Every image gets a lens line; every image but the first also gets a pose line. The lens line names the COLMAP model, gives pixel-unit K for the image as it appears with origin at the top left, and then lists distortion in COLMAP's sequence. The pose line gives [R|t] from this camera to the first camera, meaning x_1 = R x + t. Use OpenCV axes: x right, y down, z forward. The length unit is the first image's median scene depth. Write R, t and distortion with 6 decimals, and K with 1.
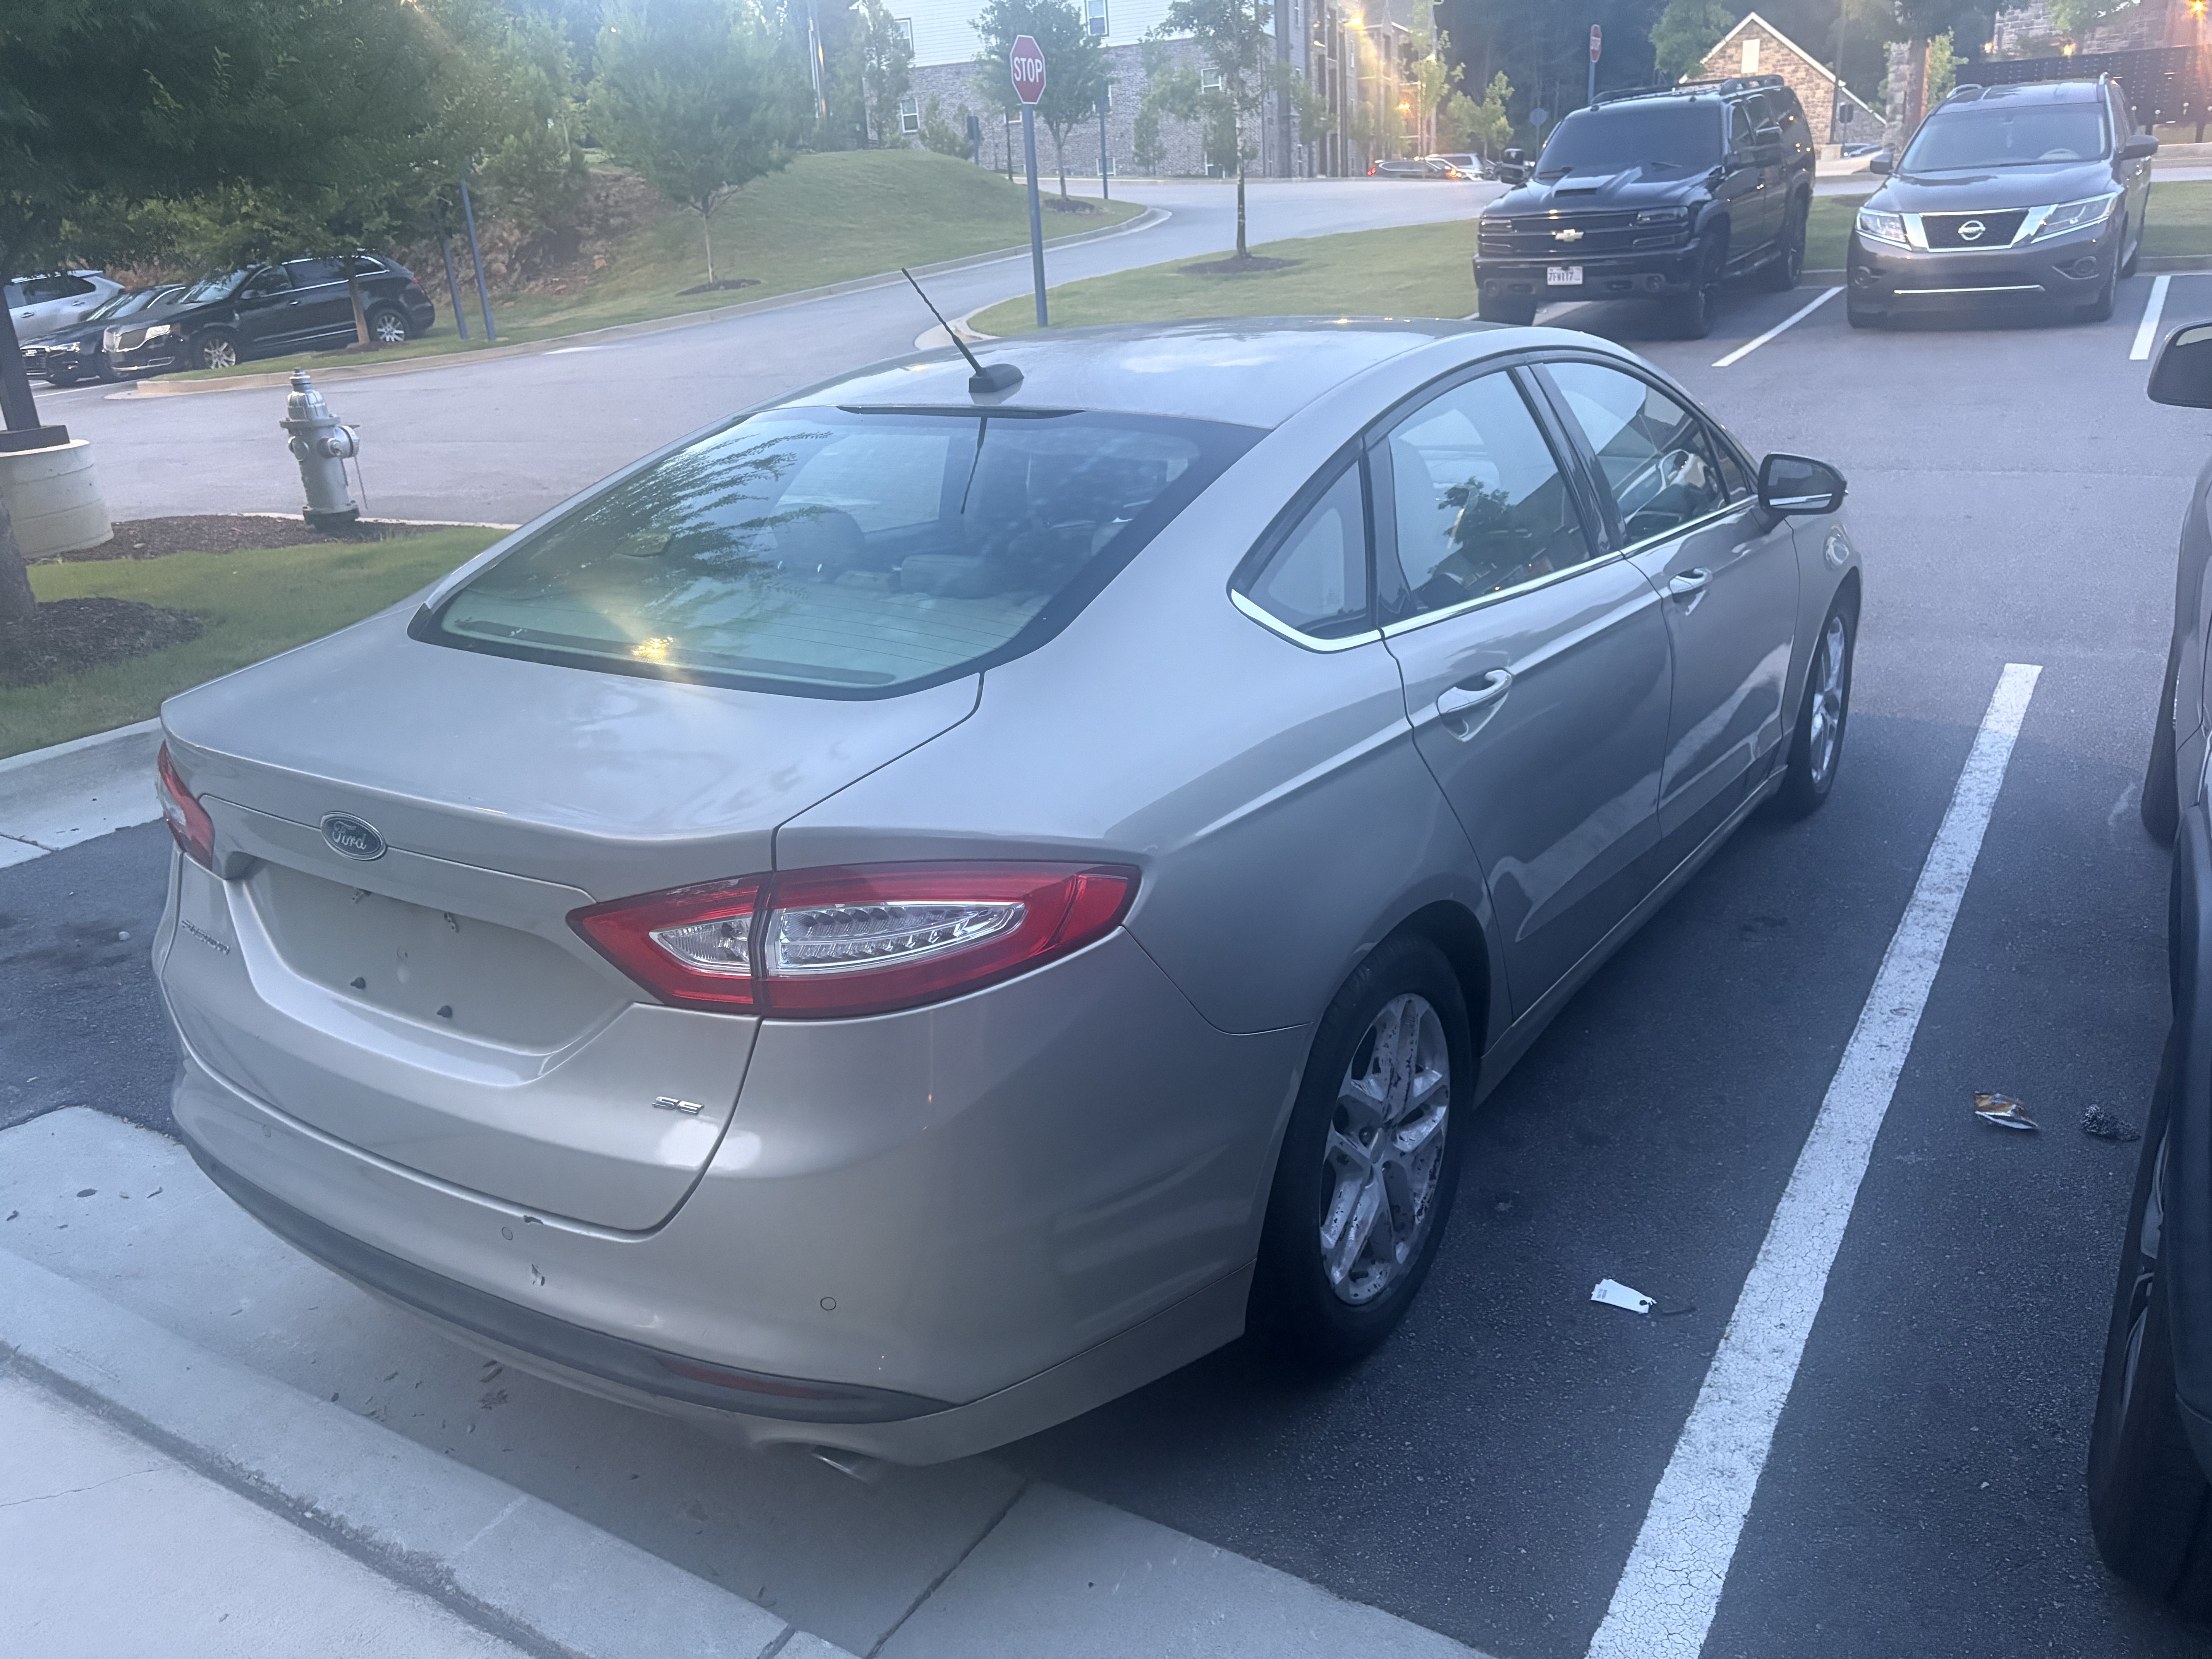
lens RADIAL K [[1671.4, 0, 1118.1], [0, 1671.4, 835.0], [0, 0, 1]] dist [0.040895, -0.044453]
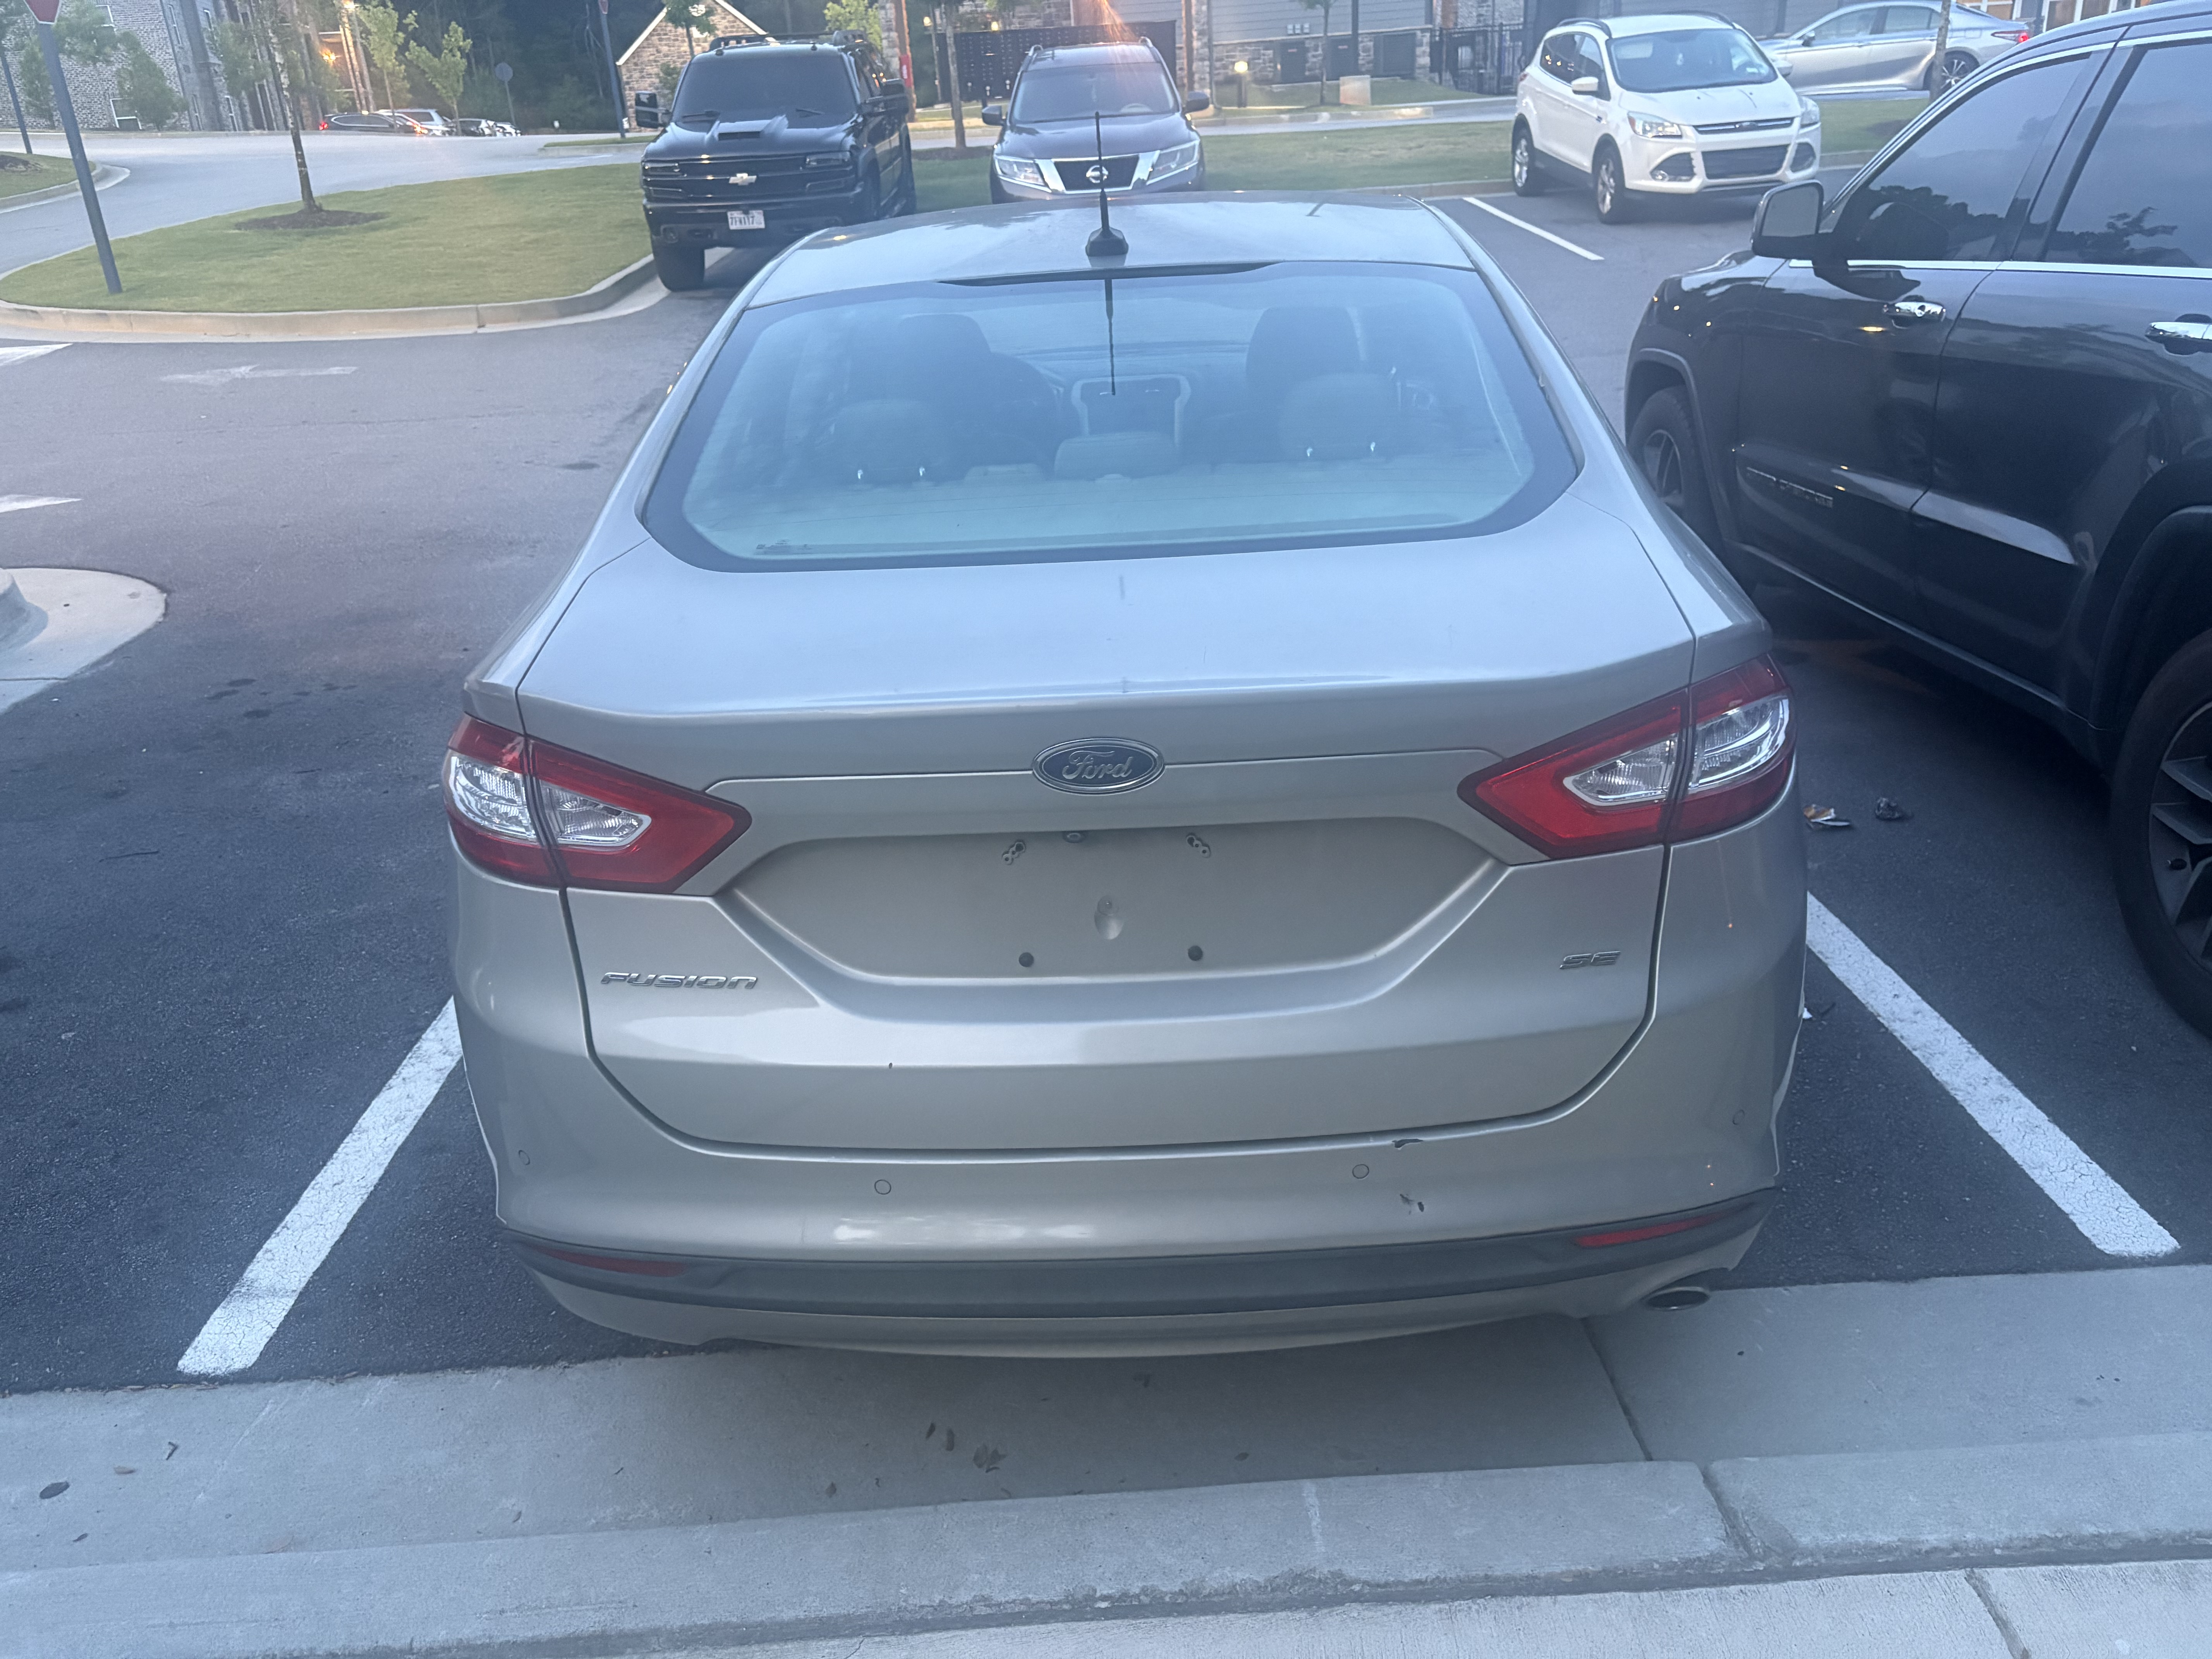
lens RADIAL K [[1671.4, 0, 1113.5], [0, 1671.4, 841.3], [0, 0, 1]] dist [0.040895, -0.044453]
pose [[0.841417, -0.200959, 0.501630, -0.125587], [0.190476, 0.978996, 0.072699, -0.003067], [-0.505703, 0.034378, 0.862022, 0.043158]]
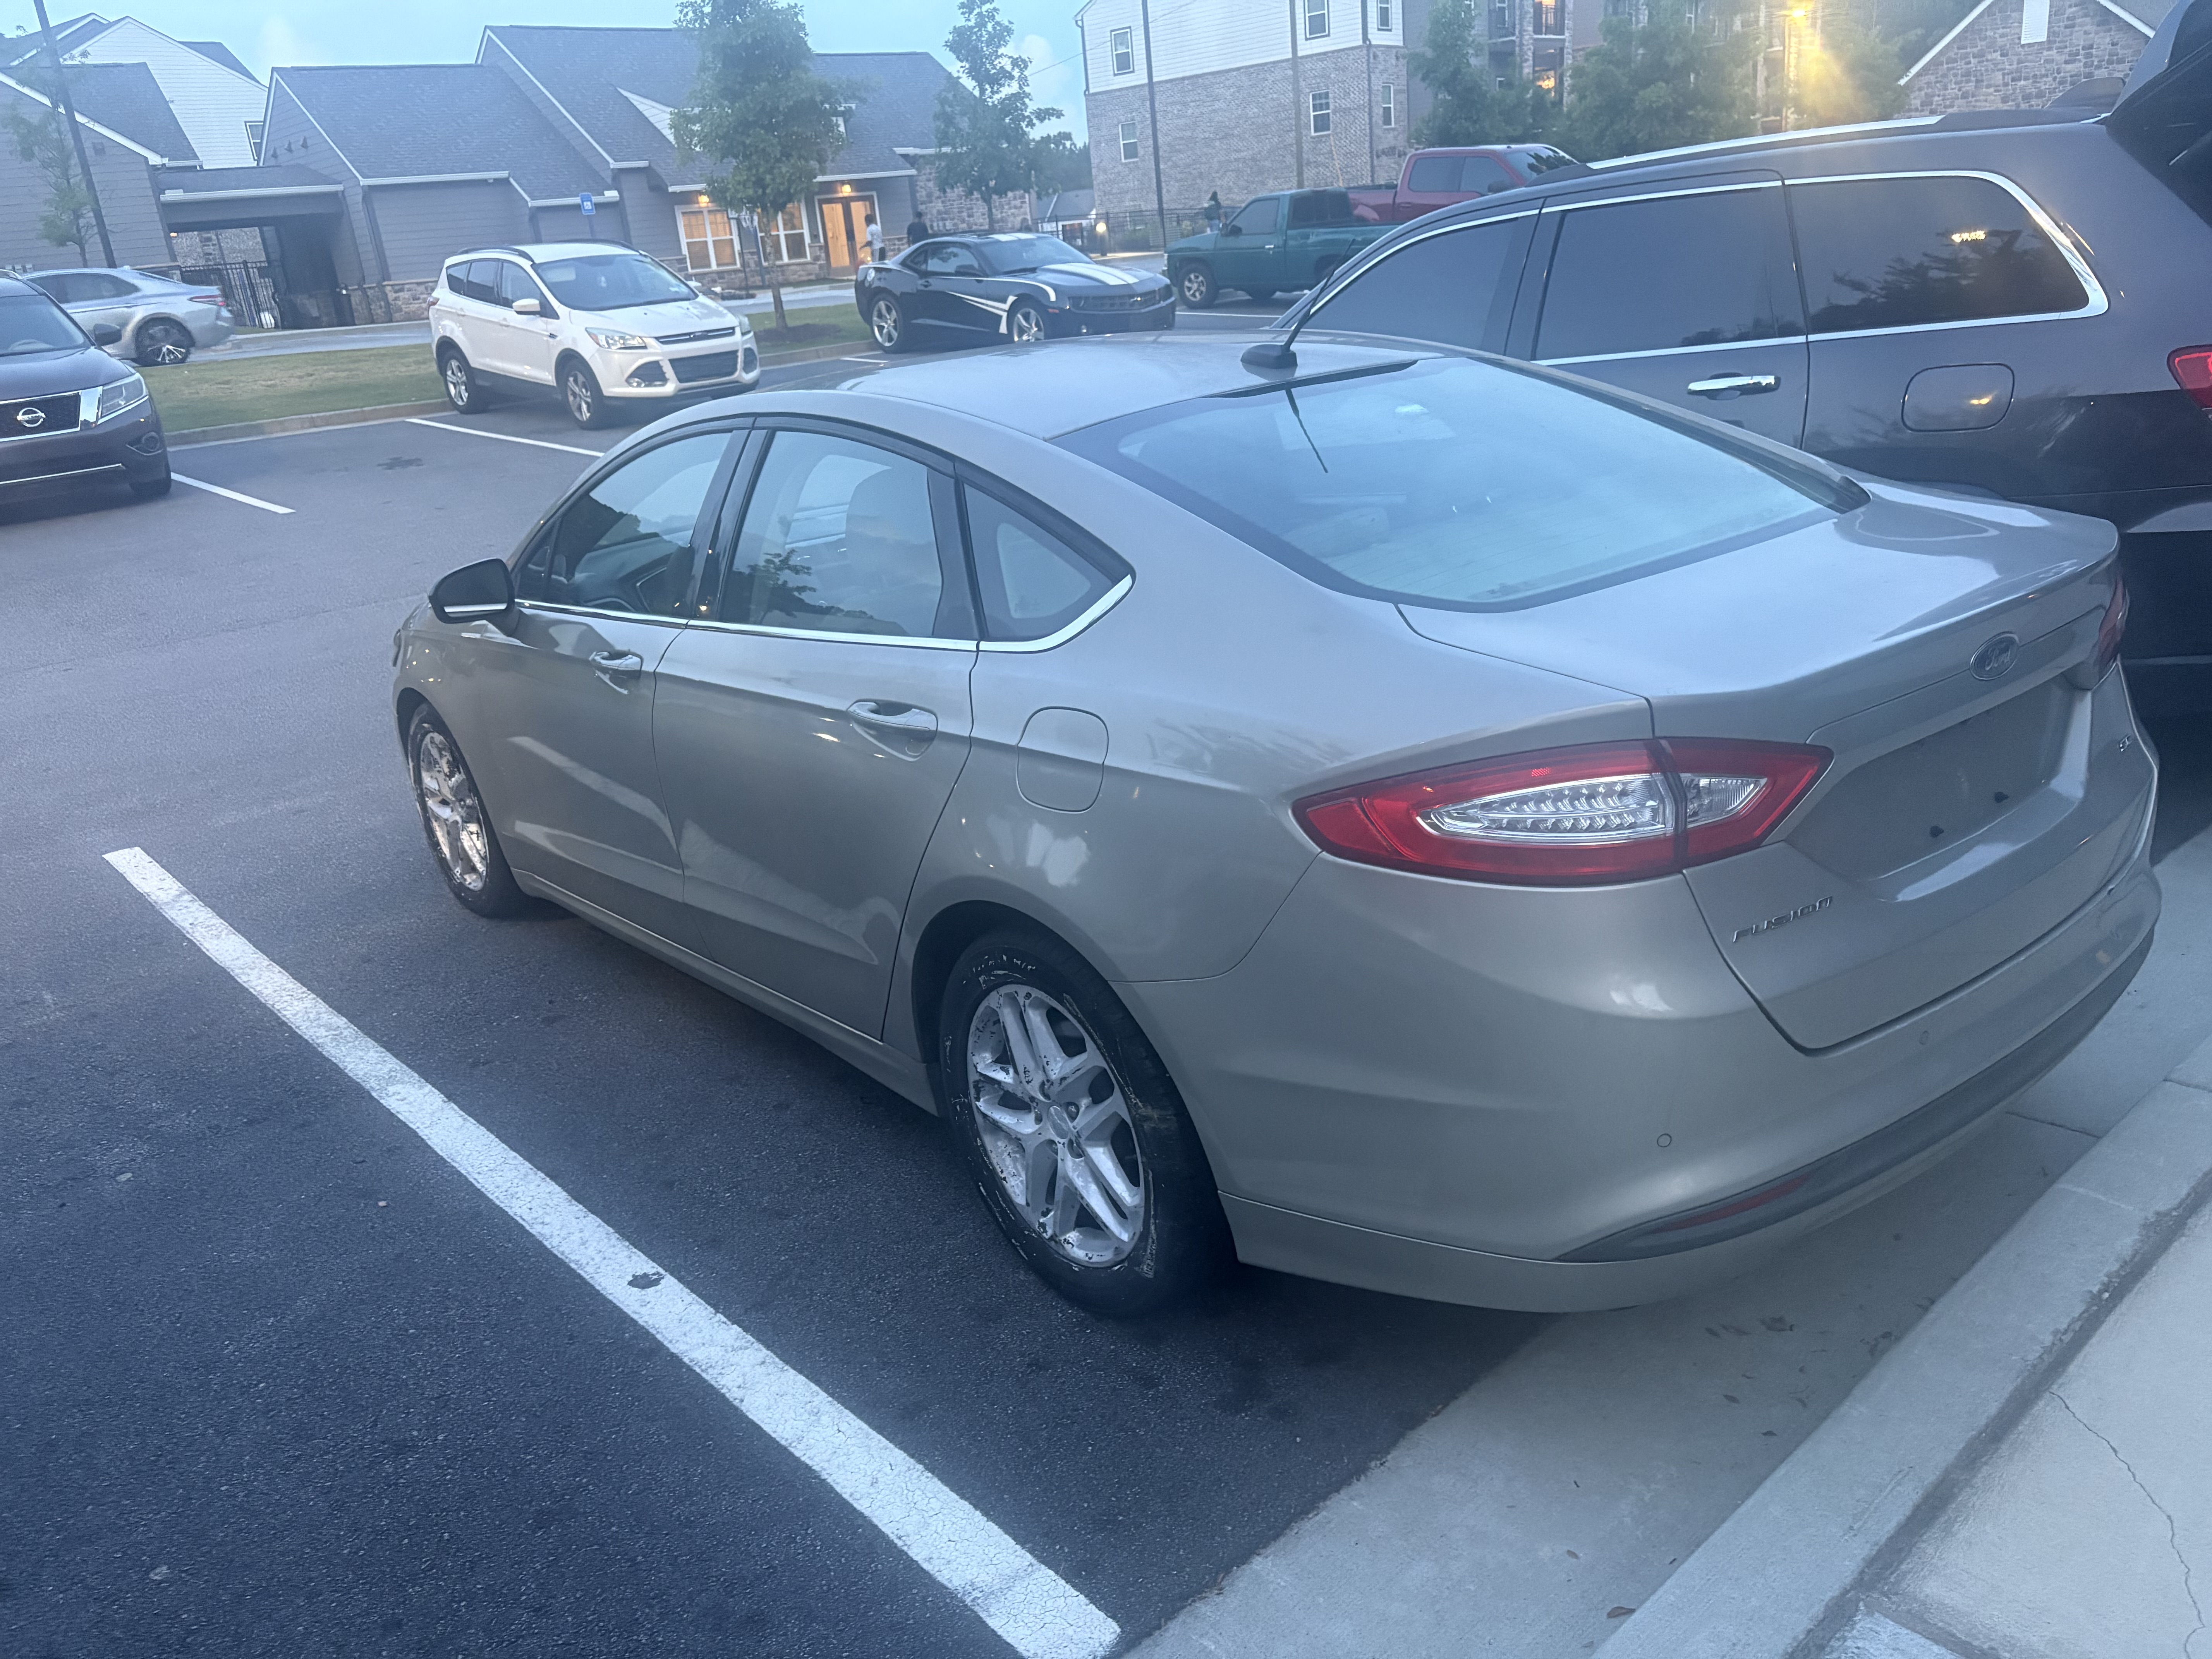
lens RADIAL K [[1671.4, 0, 1102.6], [0, 1671.4, 819.2], [0, 0, 1]] dist [0.040895, -0.044453]
pose [[0.304862, -0.273485, 0.912286, -0.241734], [0.393879, 0.908333, 0.140676, -0.041672], [-0.867132, 0.316443, 0.384636, 0.161789]]
